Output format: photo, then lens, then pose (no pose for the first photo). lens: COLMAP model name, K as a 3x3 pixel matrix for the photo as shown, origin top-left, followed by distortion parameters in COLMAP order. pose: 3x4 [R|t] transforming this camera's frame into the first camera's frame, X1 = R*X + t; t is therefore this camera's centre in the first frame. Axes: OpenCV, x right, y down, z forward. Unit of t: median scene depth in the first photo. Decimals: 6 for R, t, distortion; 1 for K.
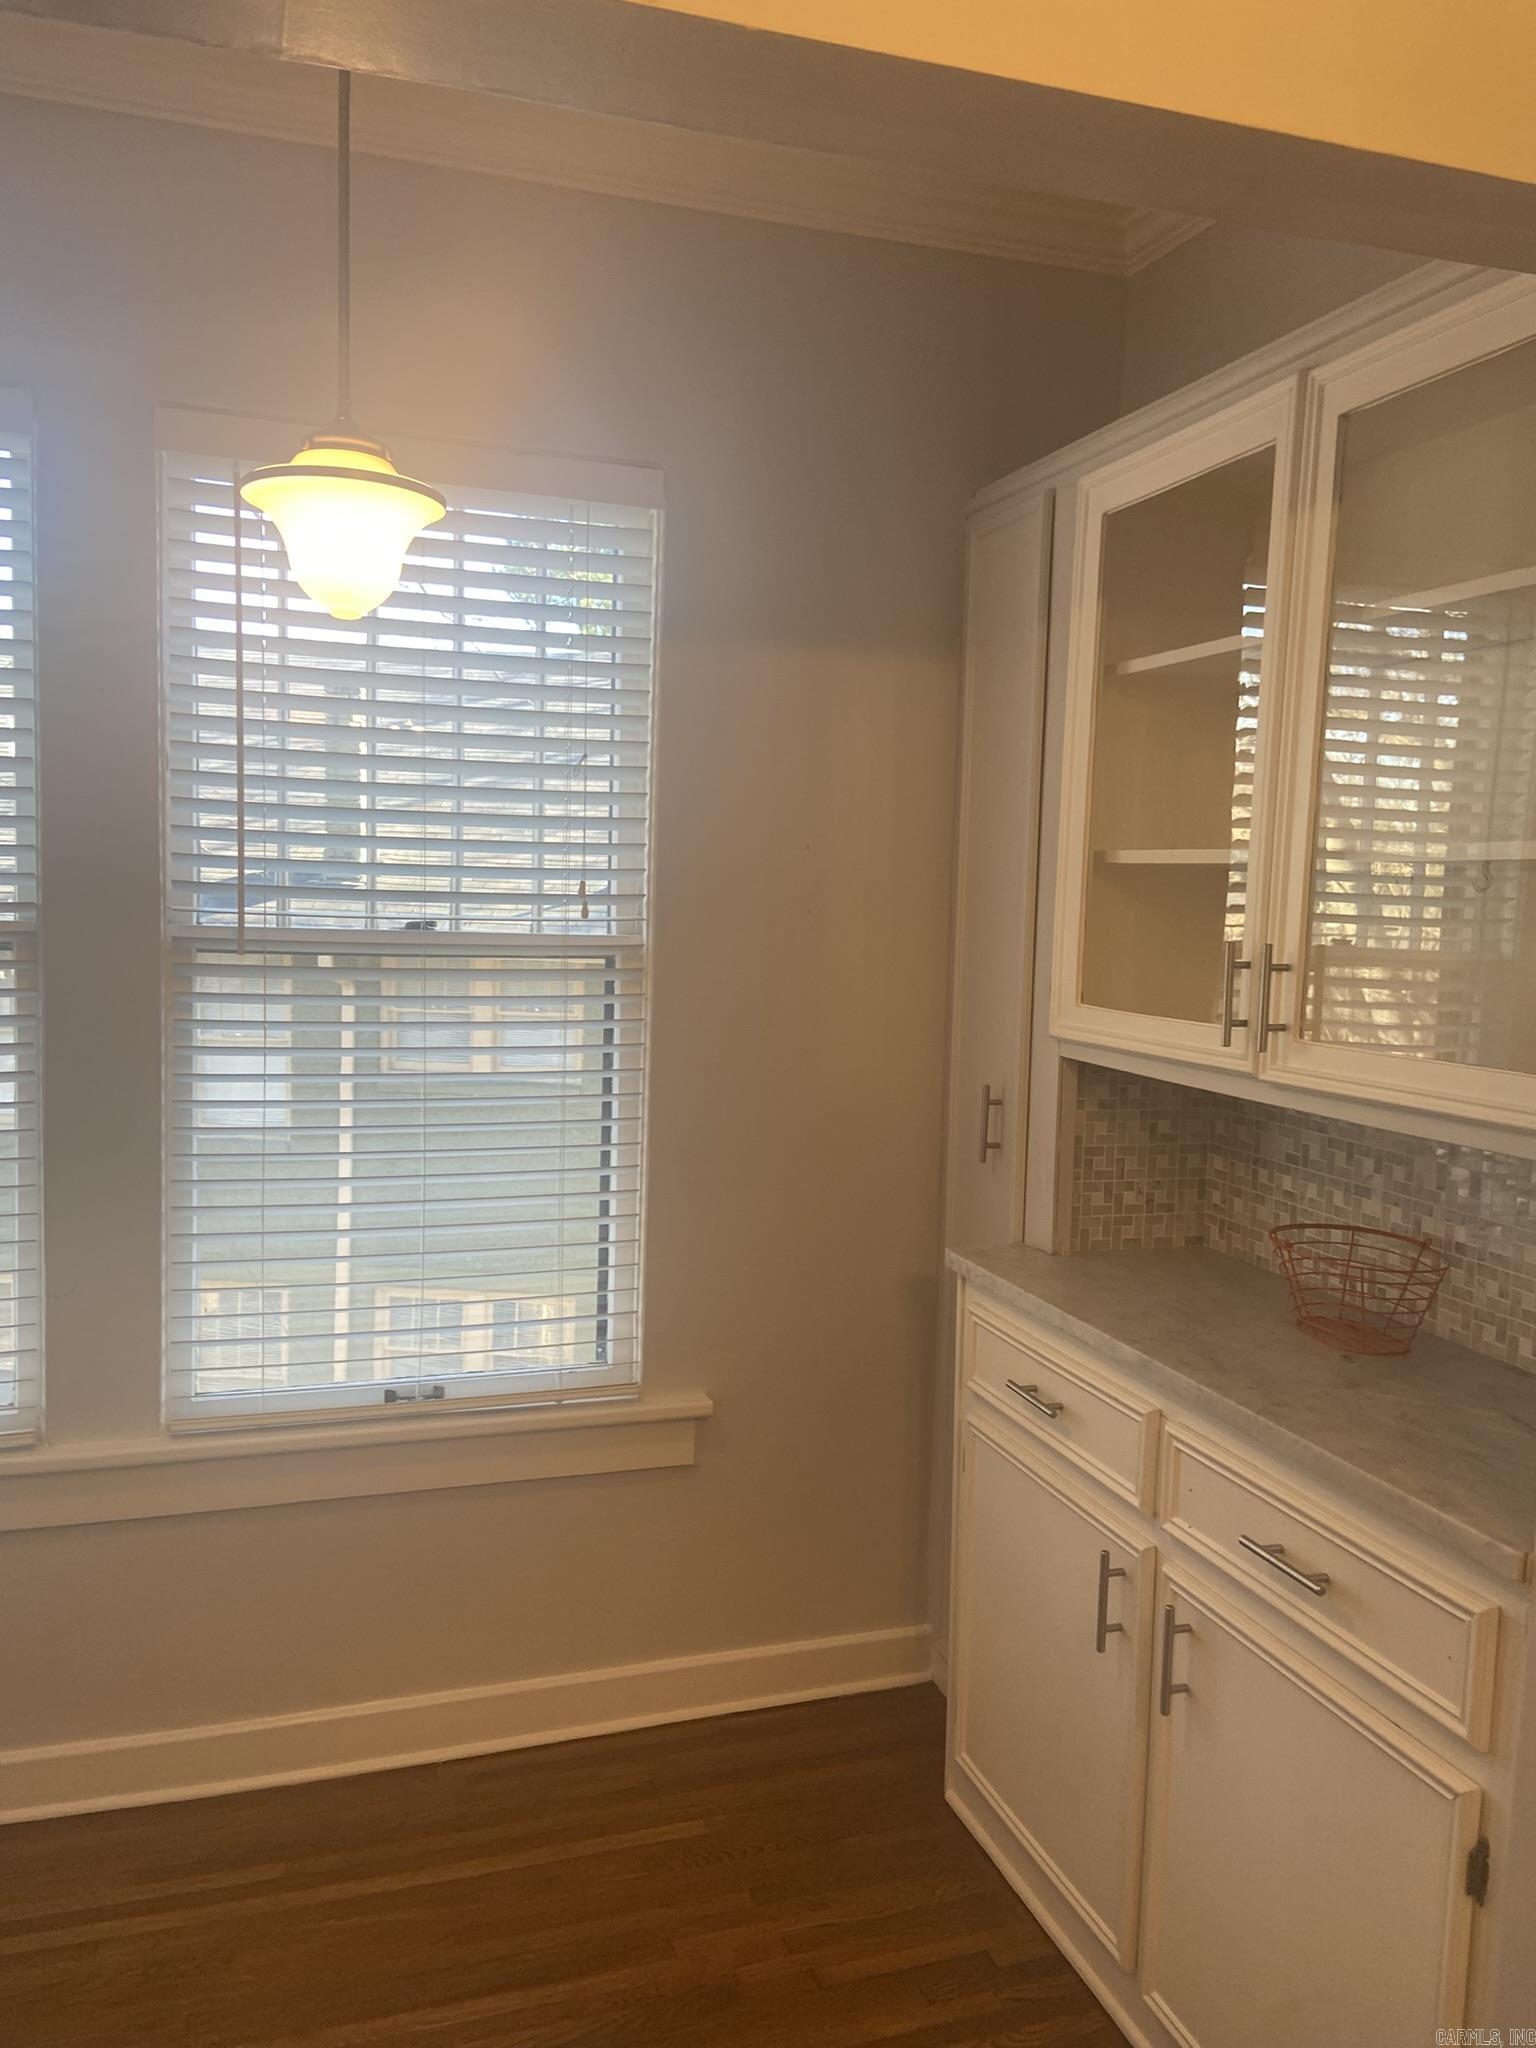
lens RADIAL K [[1532.3, 0, 751.7], [0, 1532.3, 1032.2], [0, 0, 1]] dist [0.122814, -0.139929]
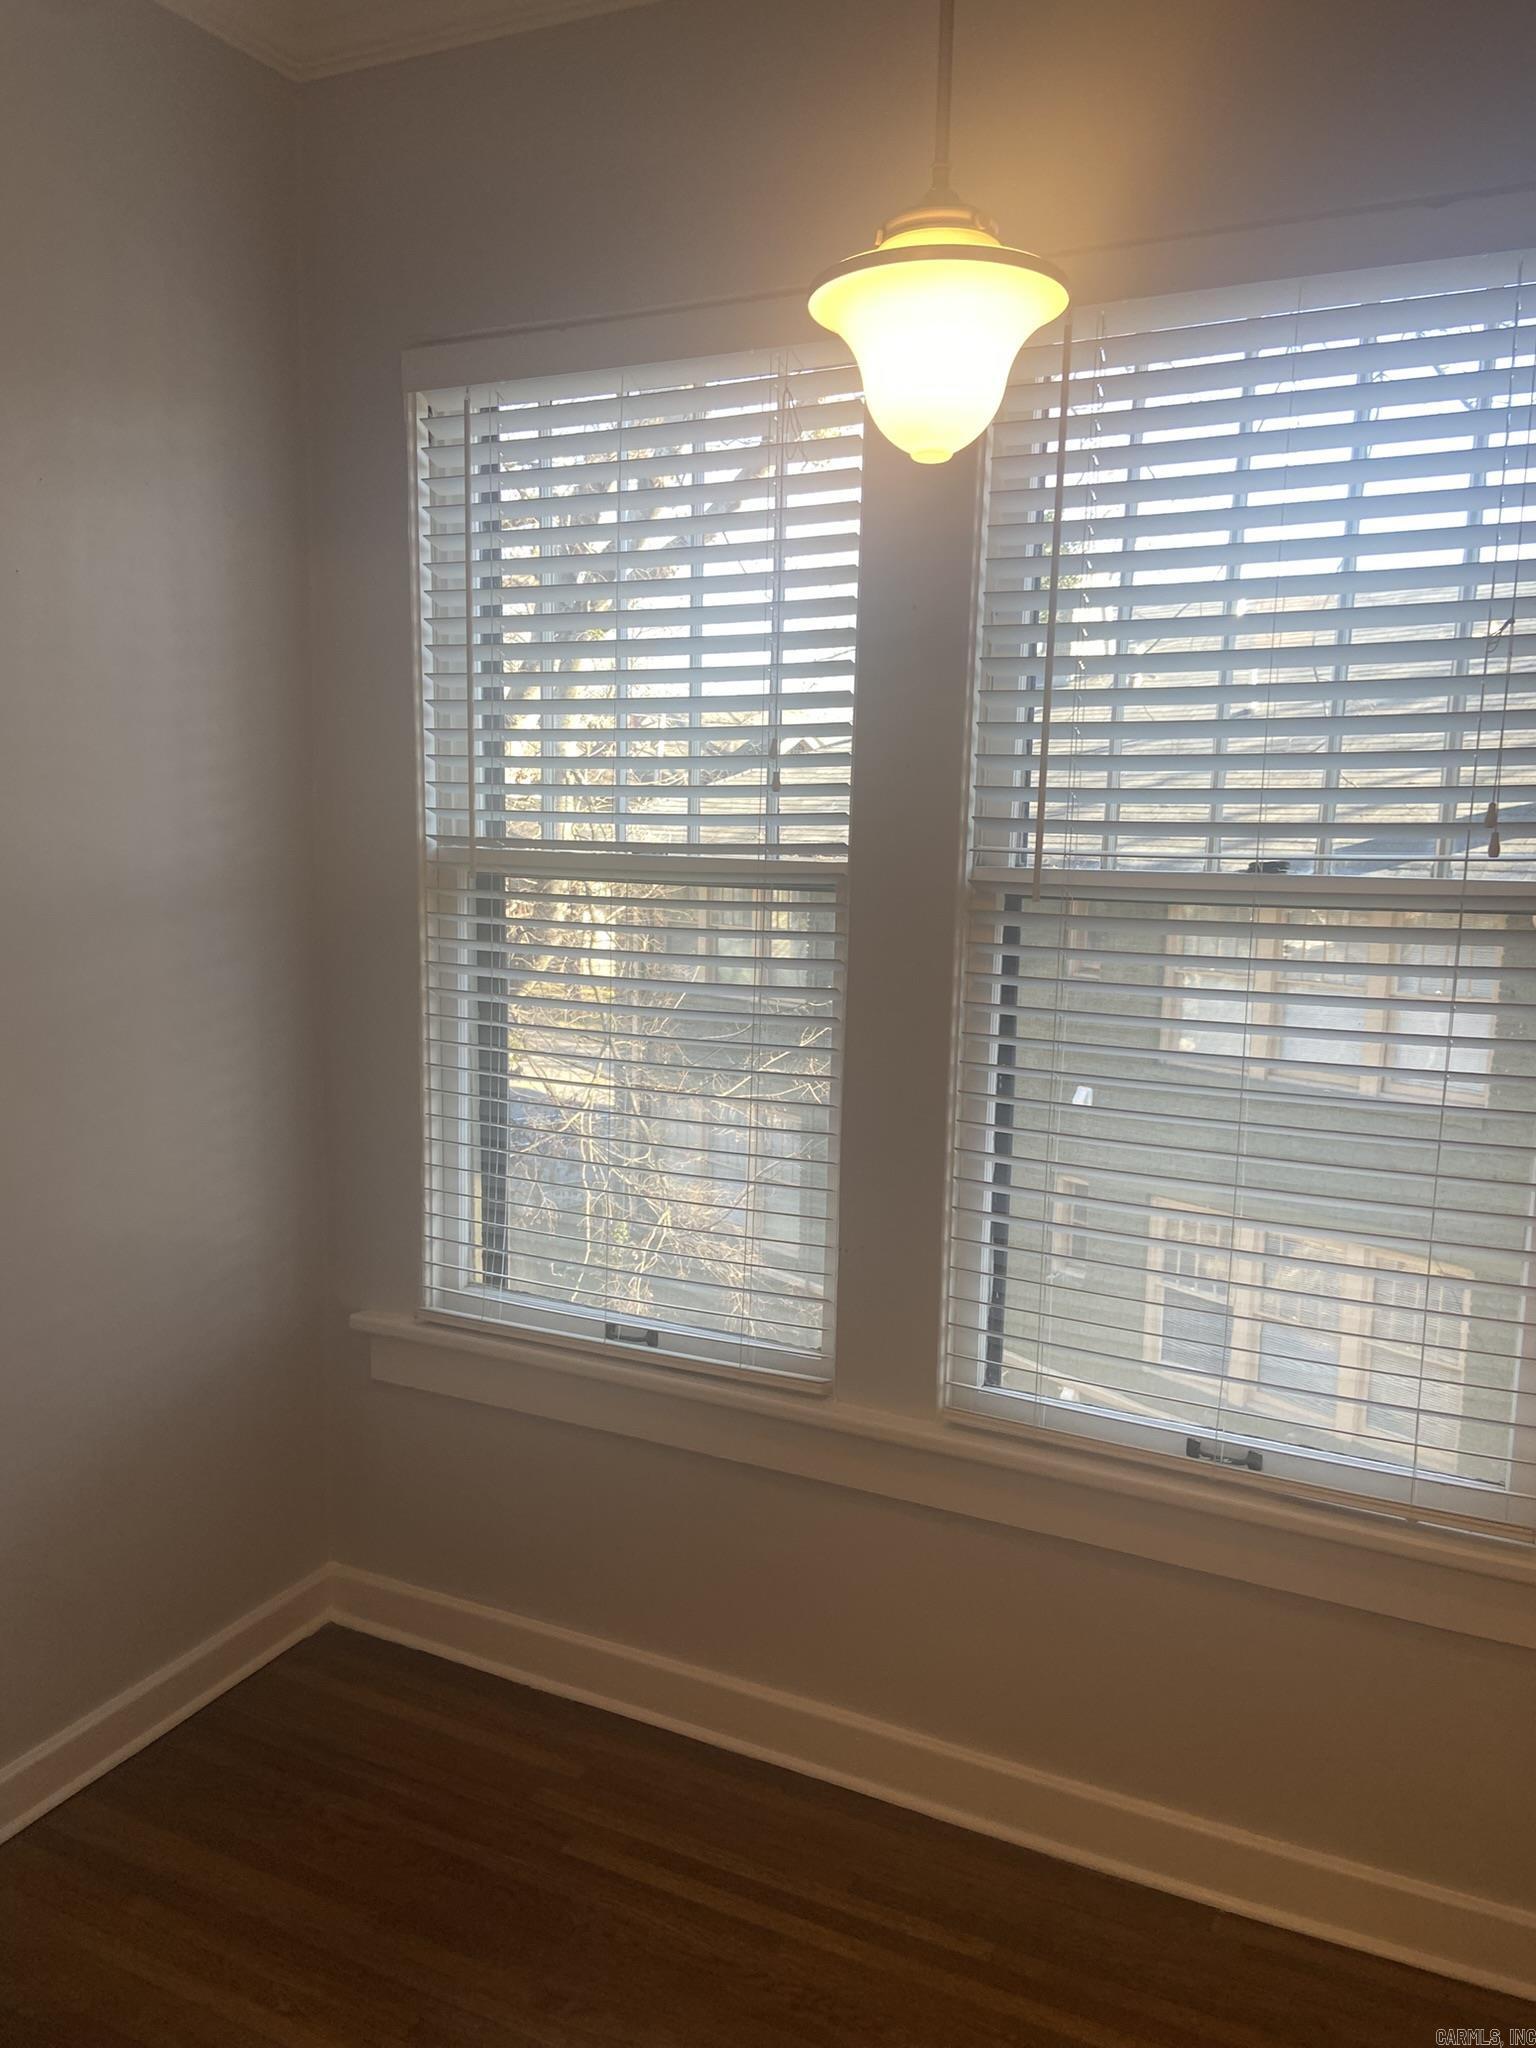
lens RADIAL K [[1532.3, 0, 764.1], [0, 1532.3, 1035.0], [0, 0, 1]] dist [0.122814, -0.139929]
pose [[0.707322, 0.079793, -0.702374, 0.174055], [-0.060349, 0.996798, 0.052466, -0.011003], [0.704311, 0.005277, 0.709872, 0.277056]]
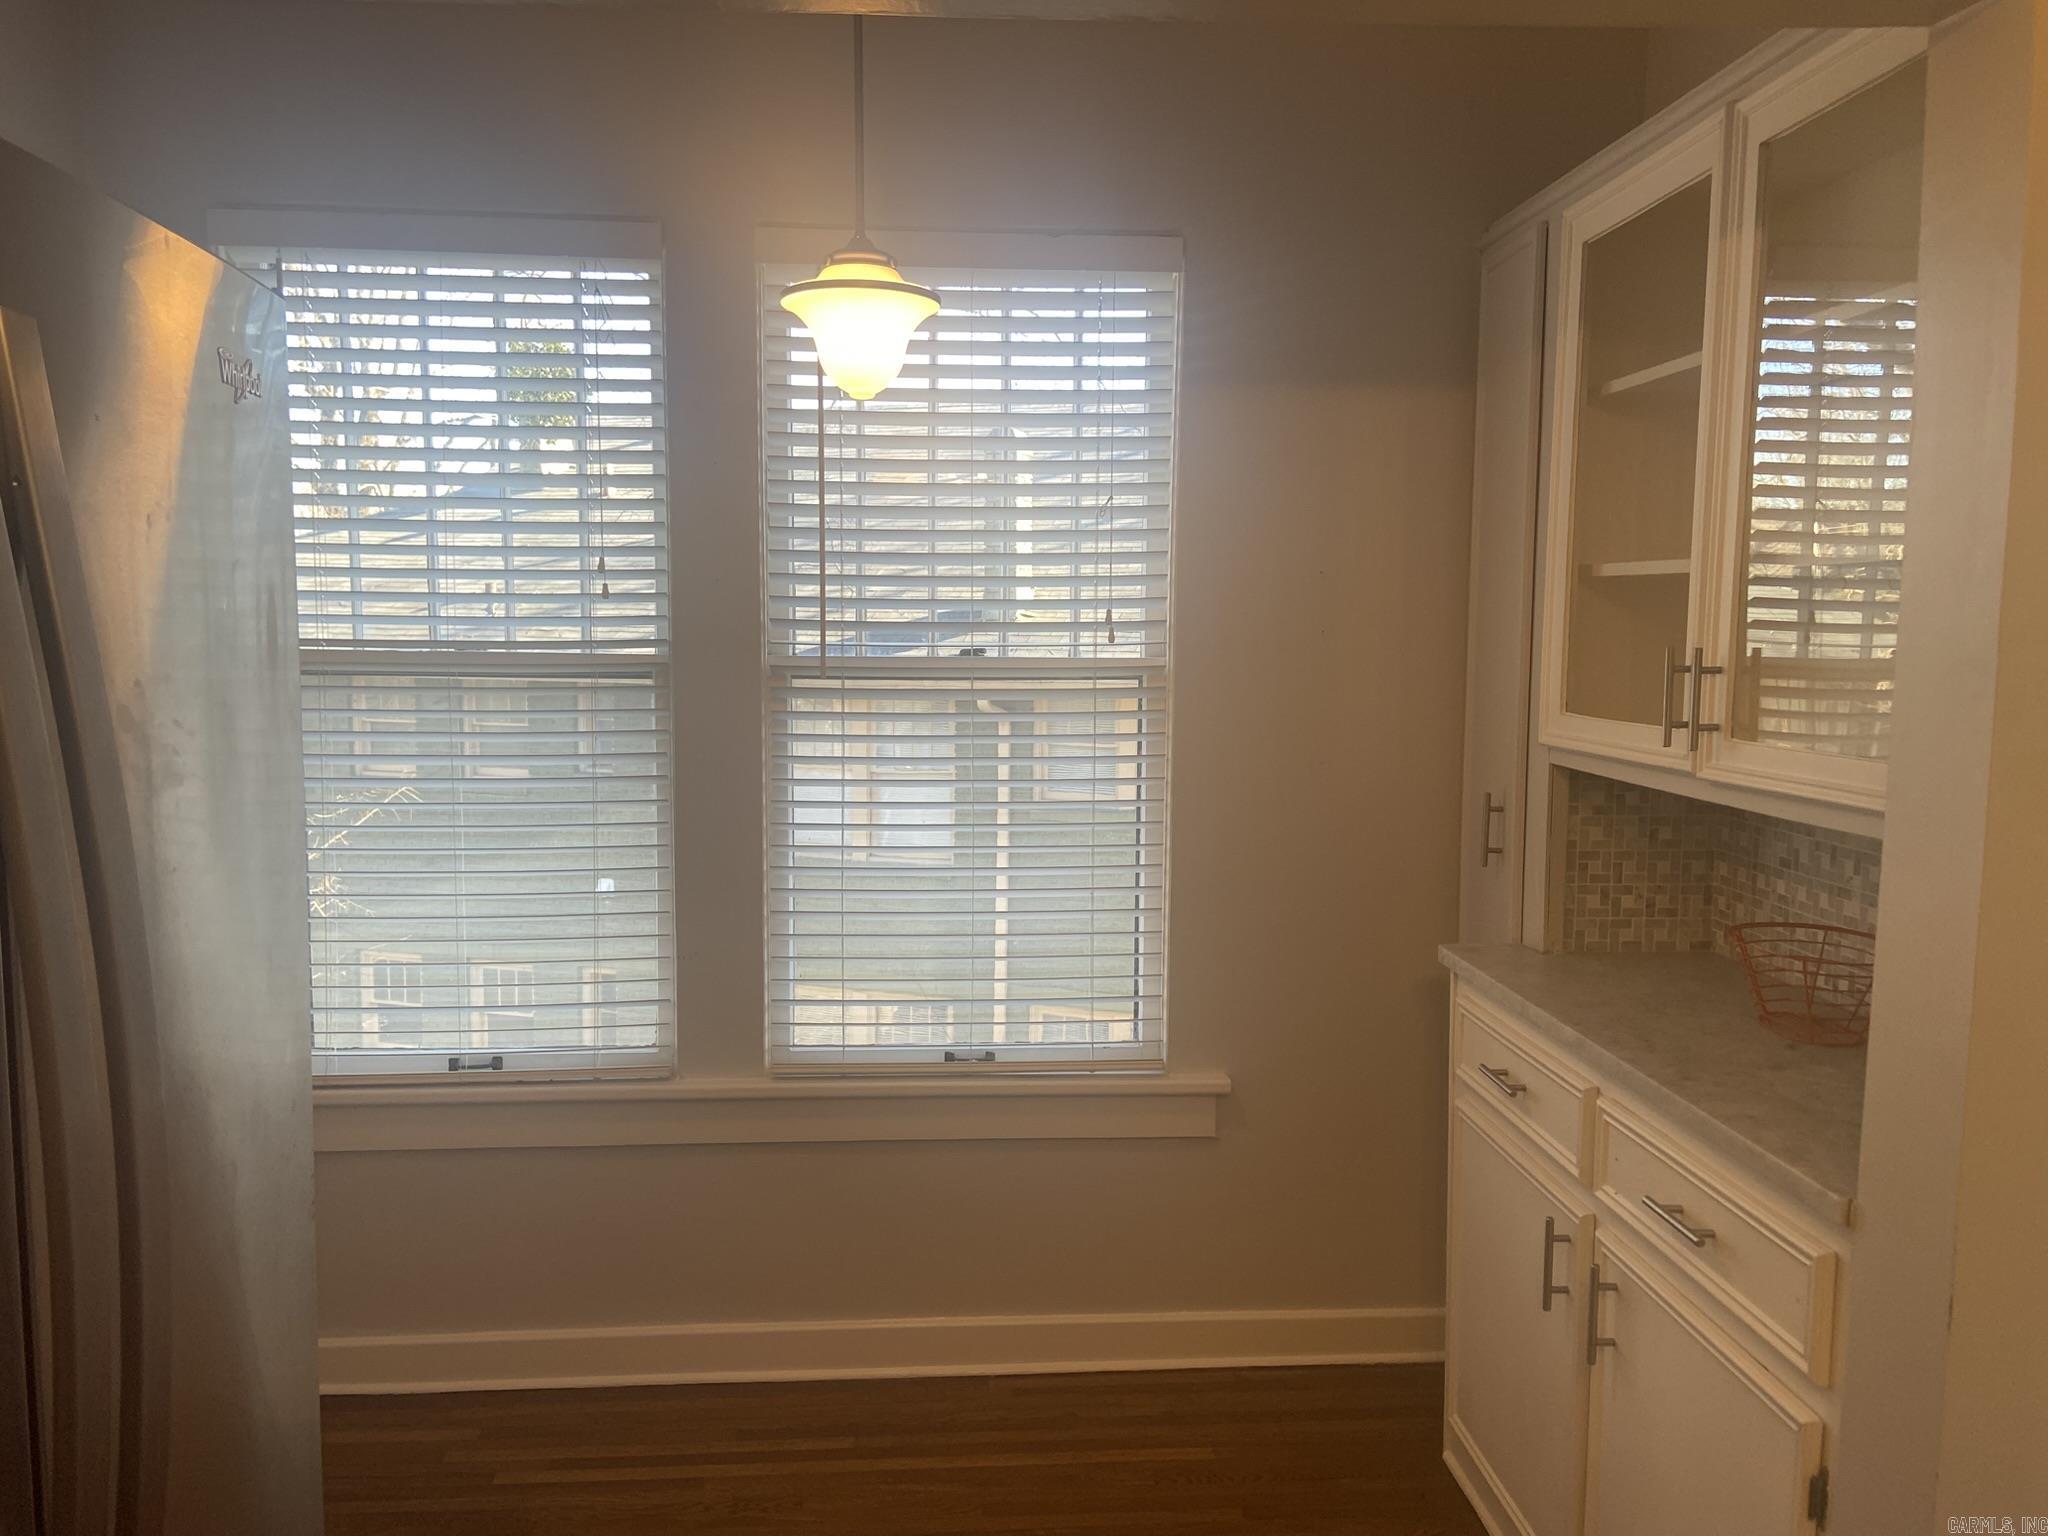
lens RADIAL K [[1532.3, 0, 1029.9], [0, 1532.3, 771.6], [0, 0, 1]] dist [0.122814, -0.139929]
pose [[0.967414, 0.000640, -0.253200, 0.125554], [-0.000361, 0.999999, 0.001150, 0.020199], [0.253200, -0.001021, 0.967413, -0.108199]]
